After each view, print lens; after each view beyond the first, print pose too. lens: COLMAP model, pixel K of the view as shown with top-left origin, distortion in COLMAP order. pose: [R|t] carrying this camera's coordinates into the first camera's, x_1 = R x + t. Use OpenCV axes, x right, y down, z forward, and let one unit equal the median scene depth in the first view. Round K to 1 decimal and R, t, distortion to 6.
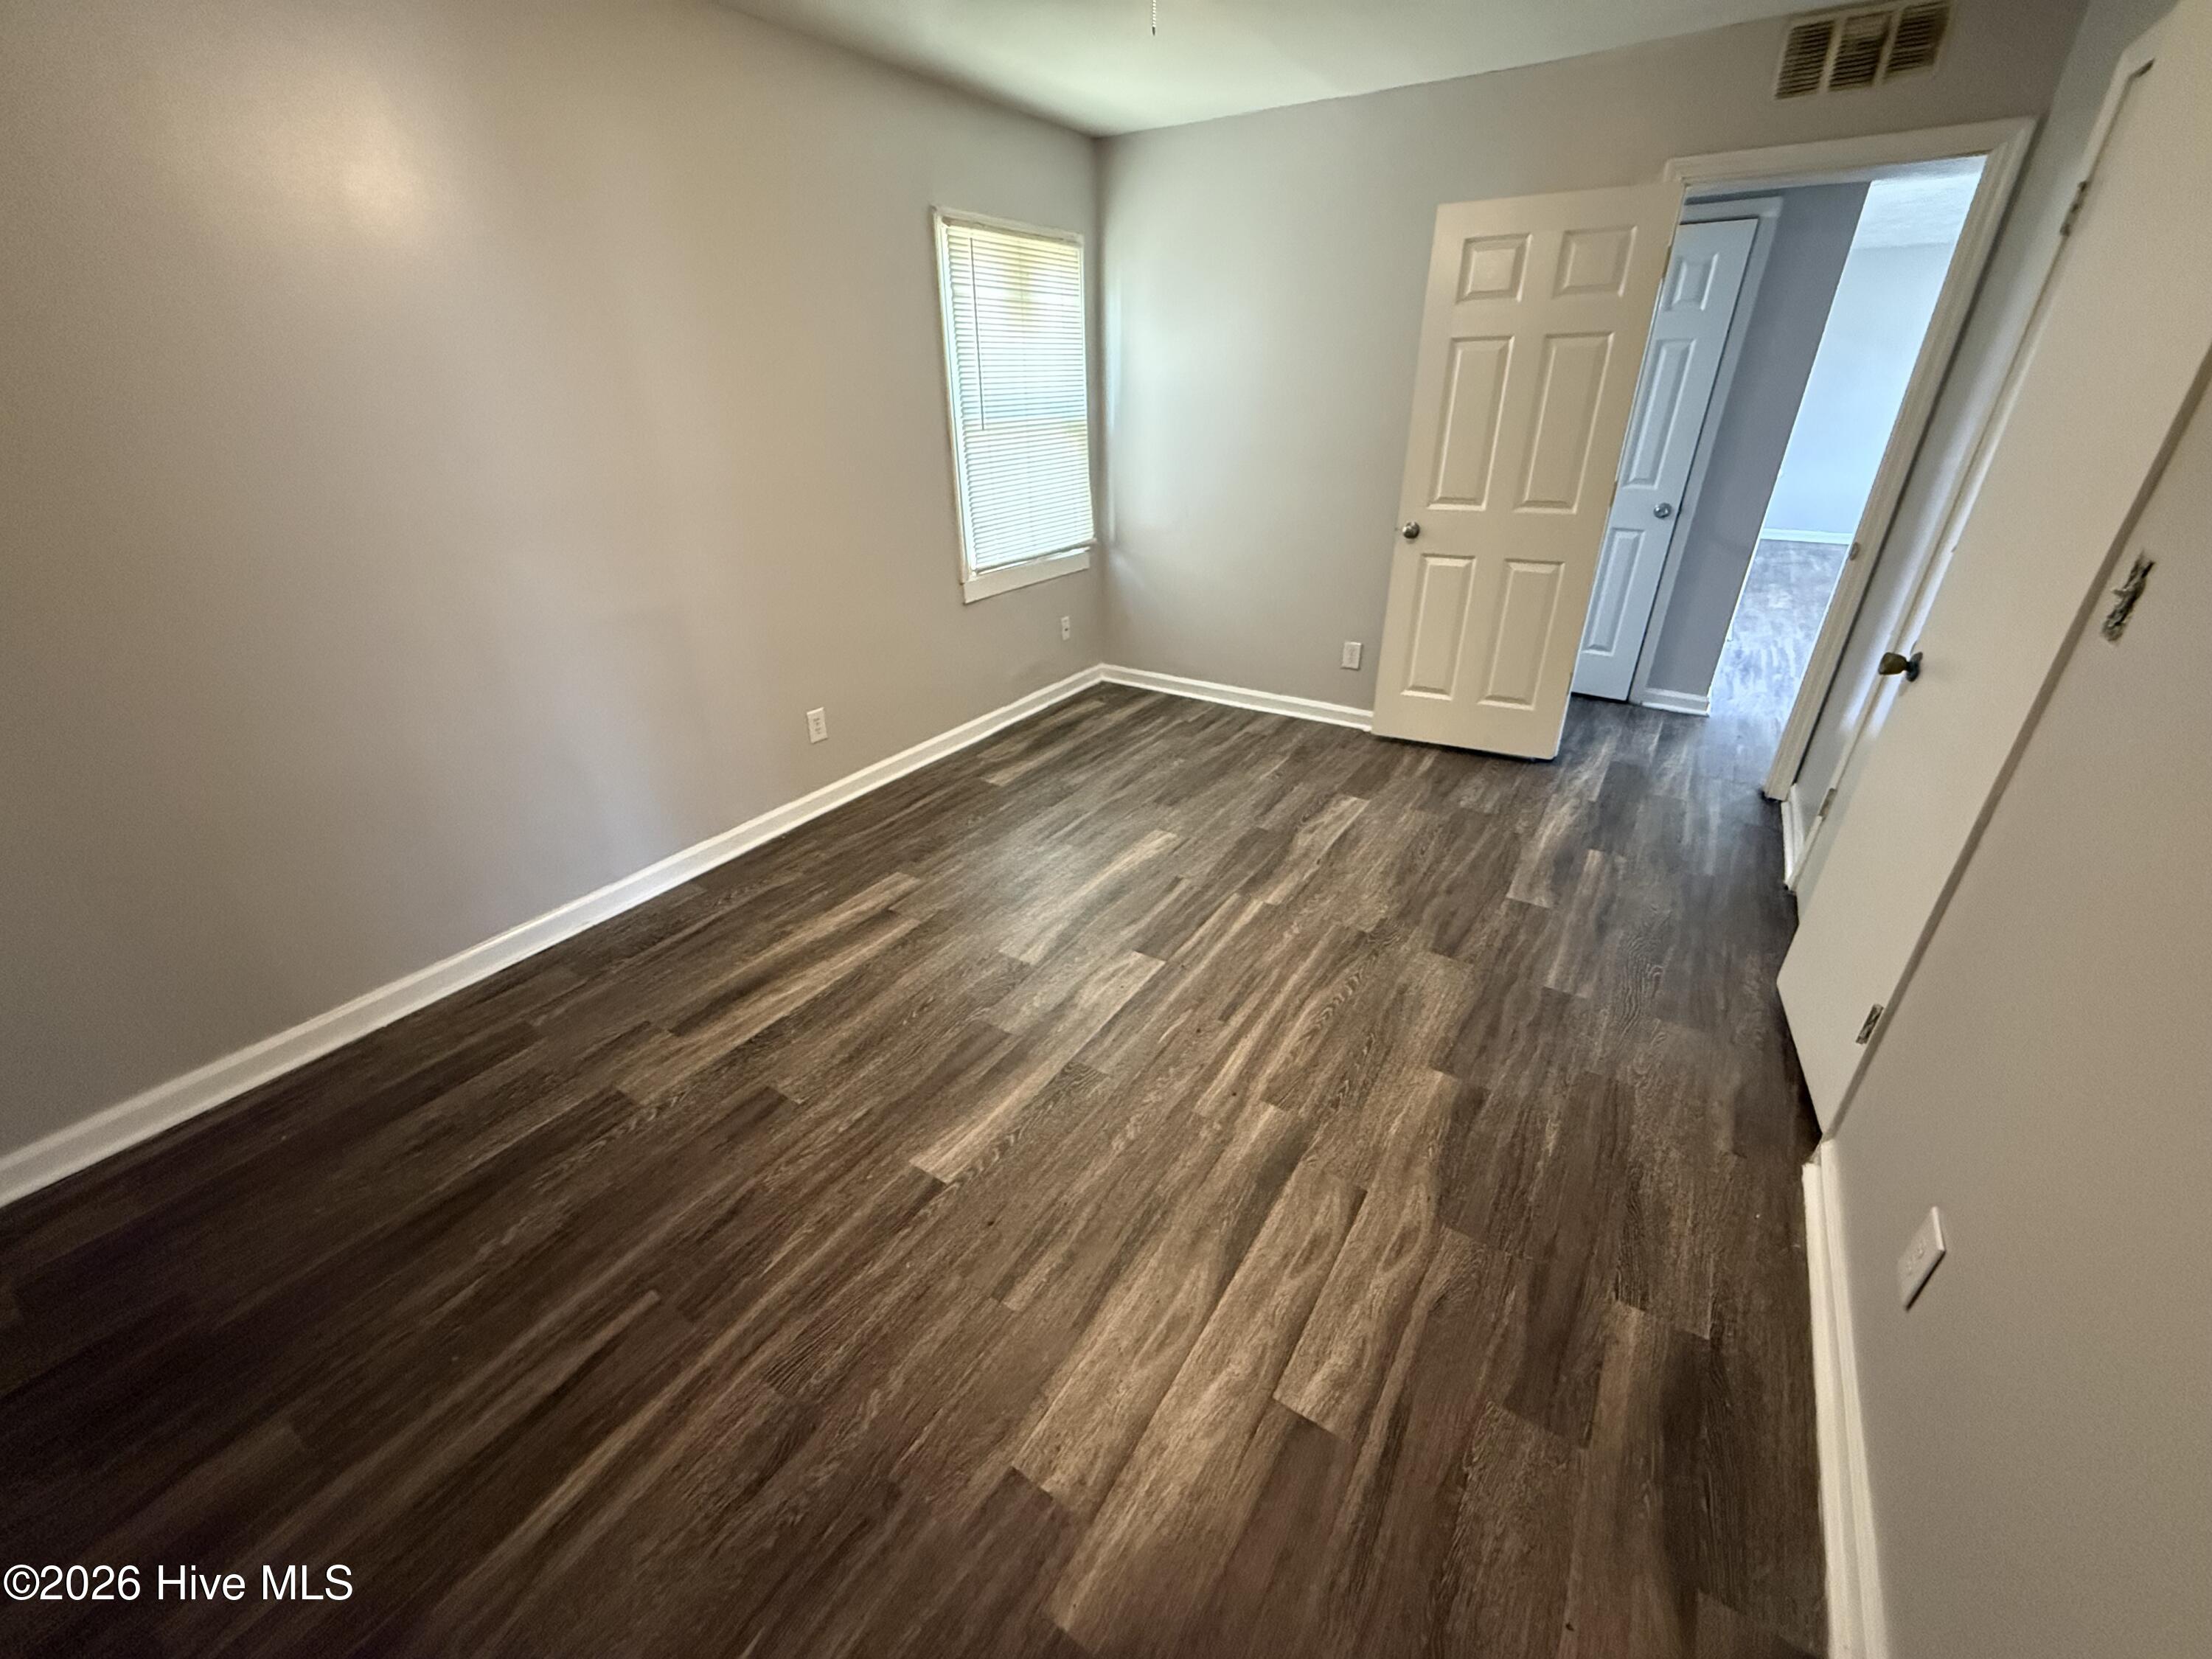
lens RADIAL K [[882.6, 0, 1095.2], [0, 882.6, 828.7], [0, 0, 1]] dist [-0.000764, -0.000077]
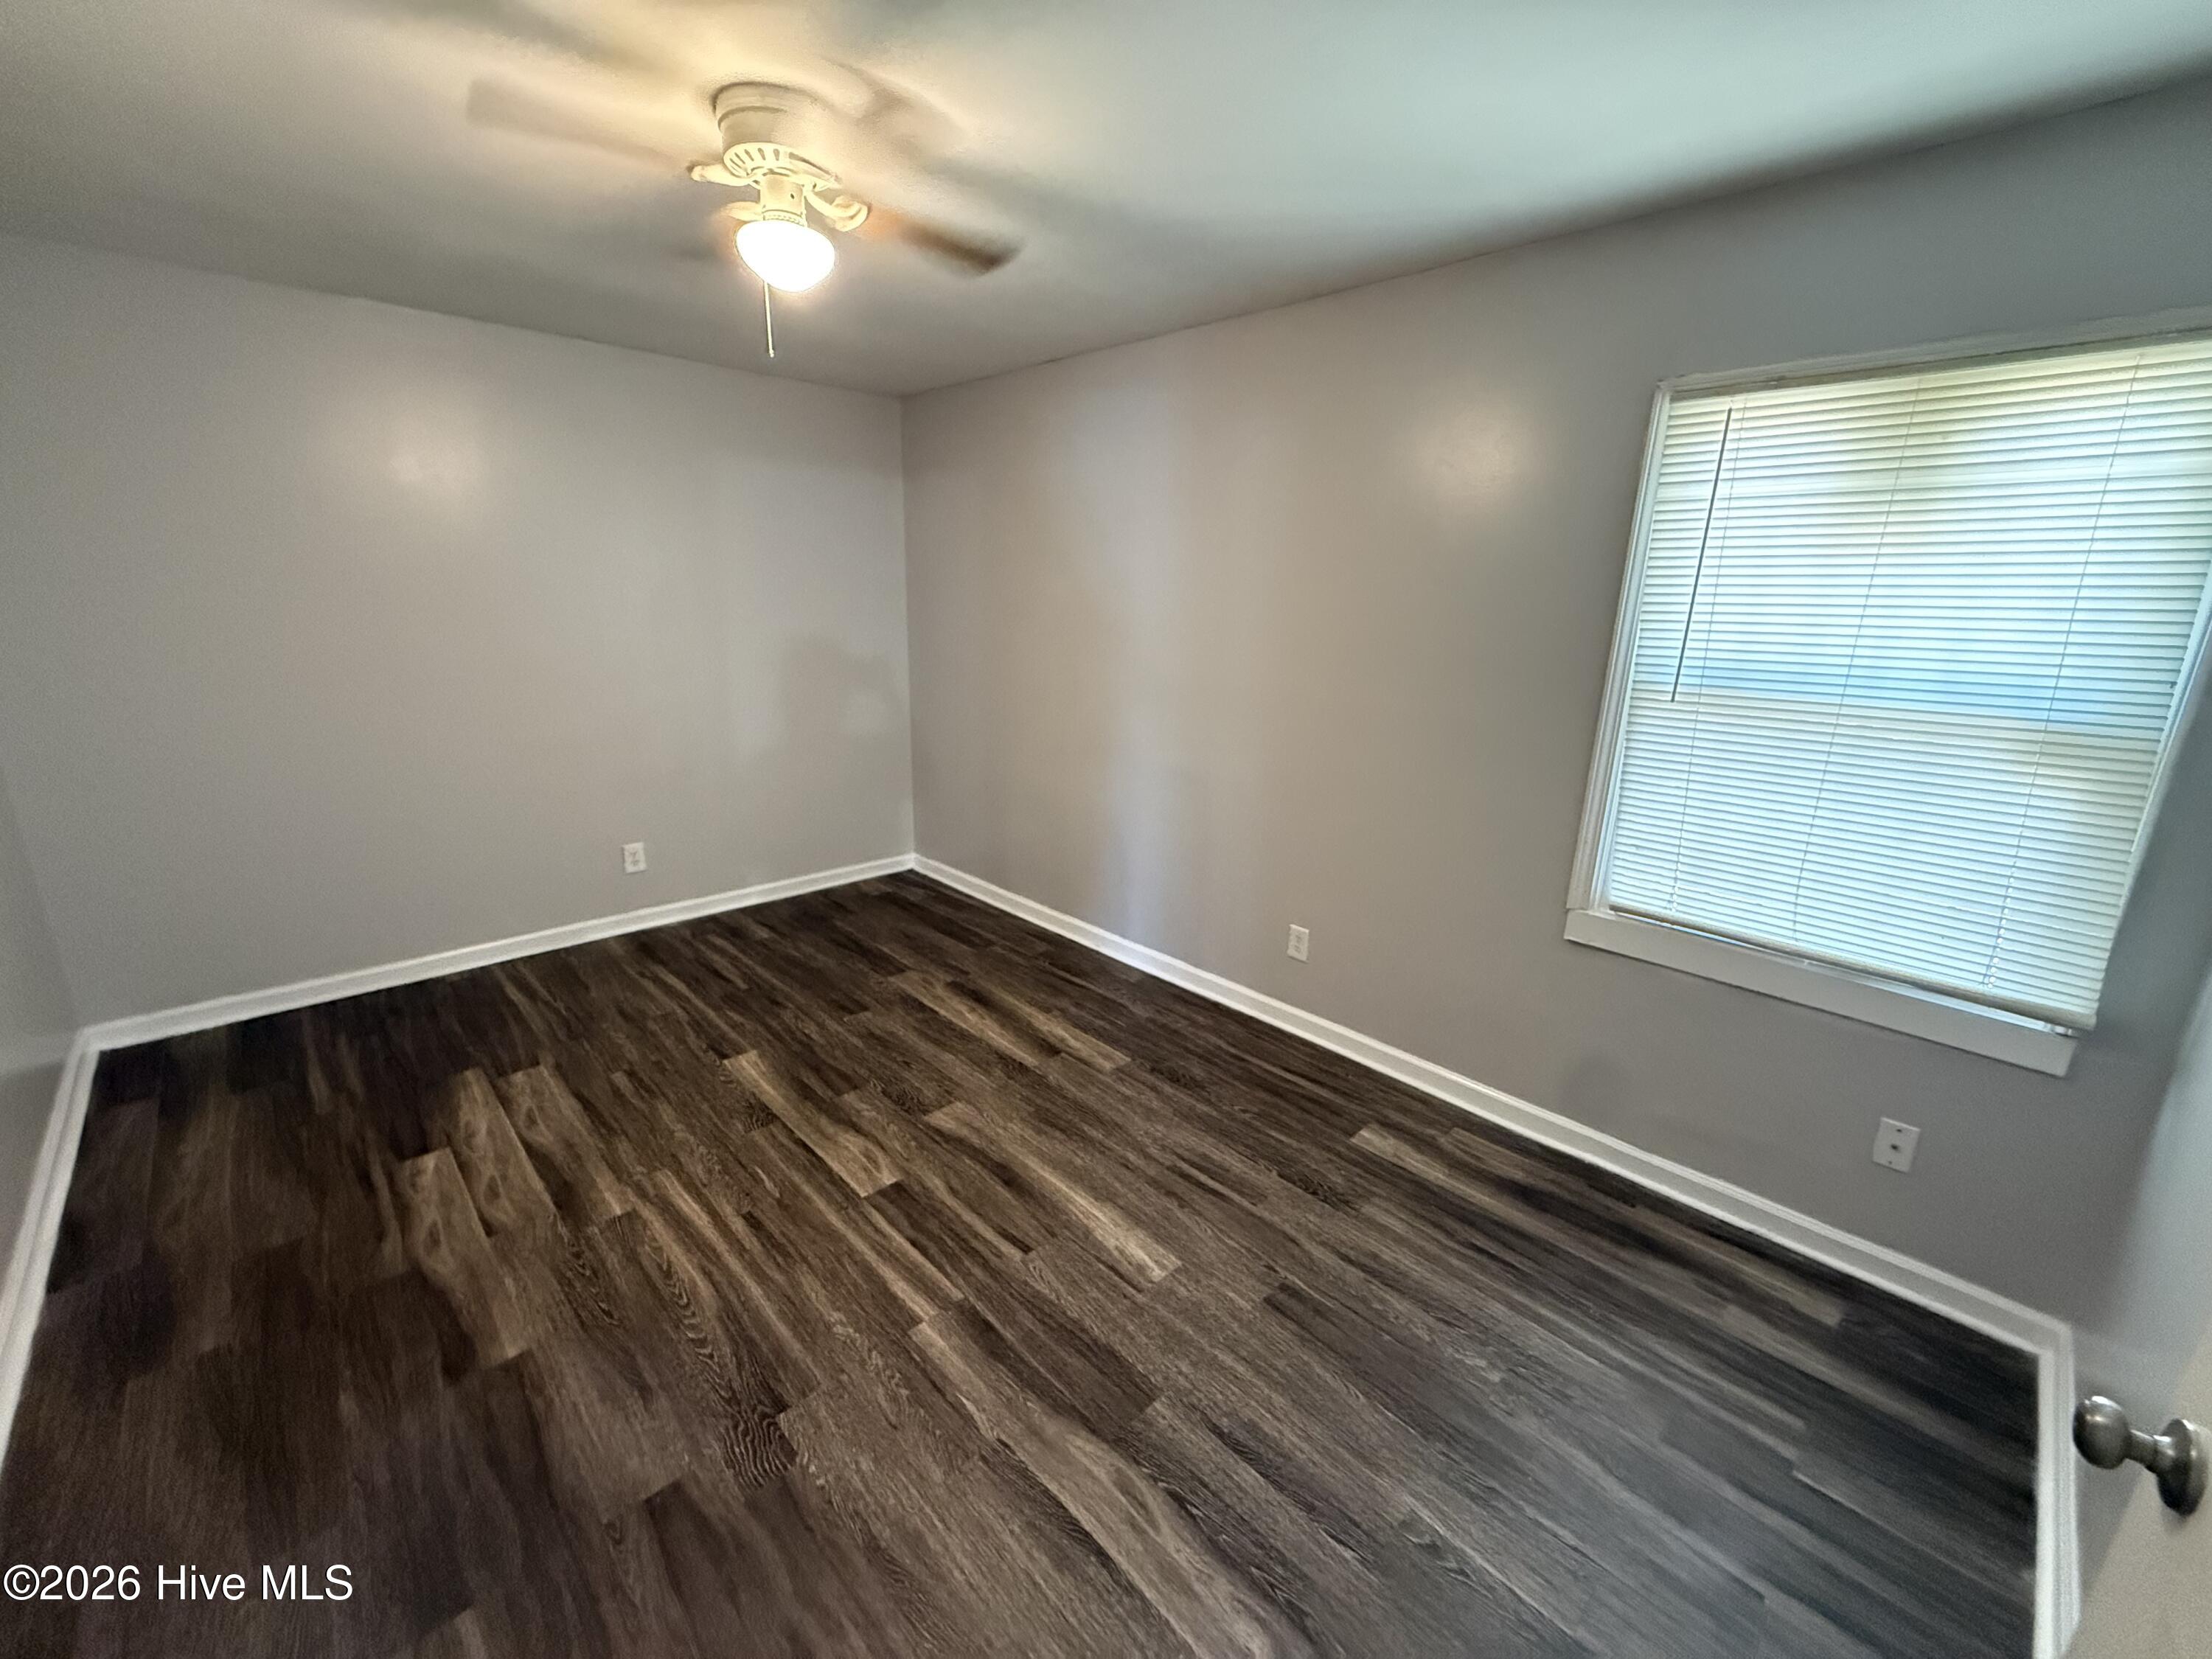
lens RADIAL K [[888.2, 0, 1098.8], [0, 888.2, 827.4], [0, 0, 1]] dist [-0.000697, 0.000128]
pose [[-0.222295, 0.259256, -0.939878, 0.777304], [-0.462109, 0.820824, 0.335712, -0.572961], [0.858510, 0.508953, -0.062661, 1.059486]]
